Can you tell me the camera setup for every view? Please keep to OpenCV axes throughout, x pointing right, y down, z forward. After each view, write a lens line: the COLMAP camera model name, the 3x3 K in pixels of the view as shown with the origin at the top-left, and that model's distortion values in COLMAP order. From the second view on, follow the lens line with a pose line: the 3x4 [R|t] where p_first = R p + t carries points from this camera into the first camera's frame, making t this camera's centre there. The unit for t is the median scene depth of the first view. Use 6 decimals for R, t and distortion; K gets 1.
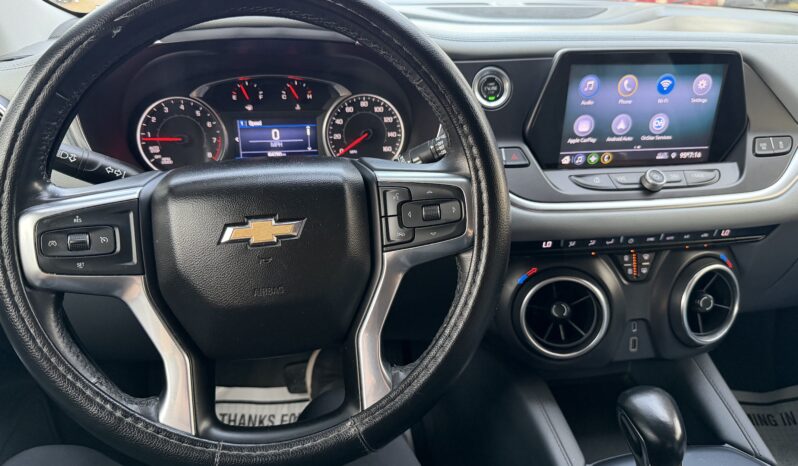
lens RADIAL K [[569.2, 0, 397.5], [0, 569.2, 245.0], [0, 0, 1]] dist [0.001834, -0.043759]
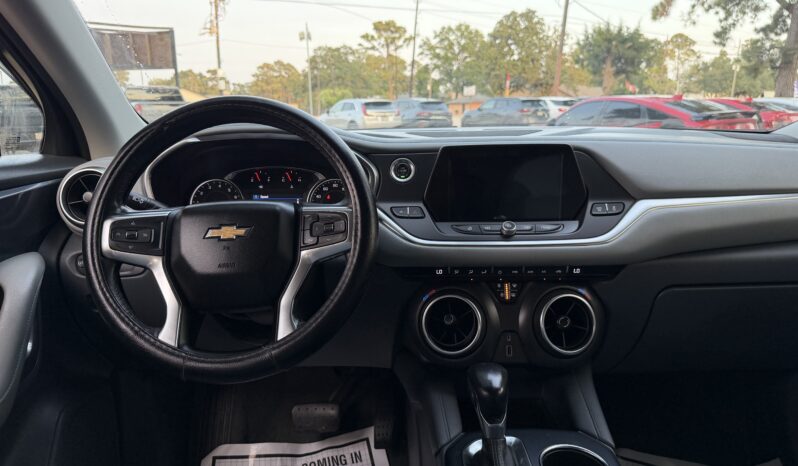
lens RADIAL K [[556.9, 0, 400.7], [0, 556.9, 247.2], [0, 0, 1]] dist [0.000781, -0.026045]
pose [[0.987637, 0.016227, -0.155917, 0.381123], [-0.051607, 0.972840, -0.225651, 0.259205], [0.148021, 0.230907, 0.961650, -0.391423]]
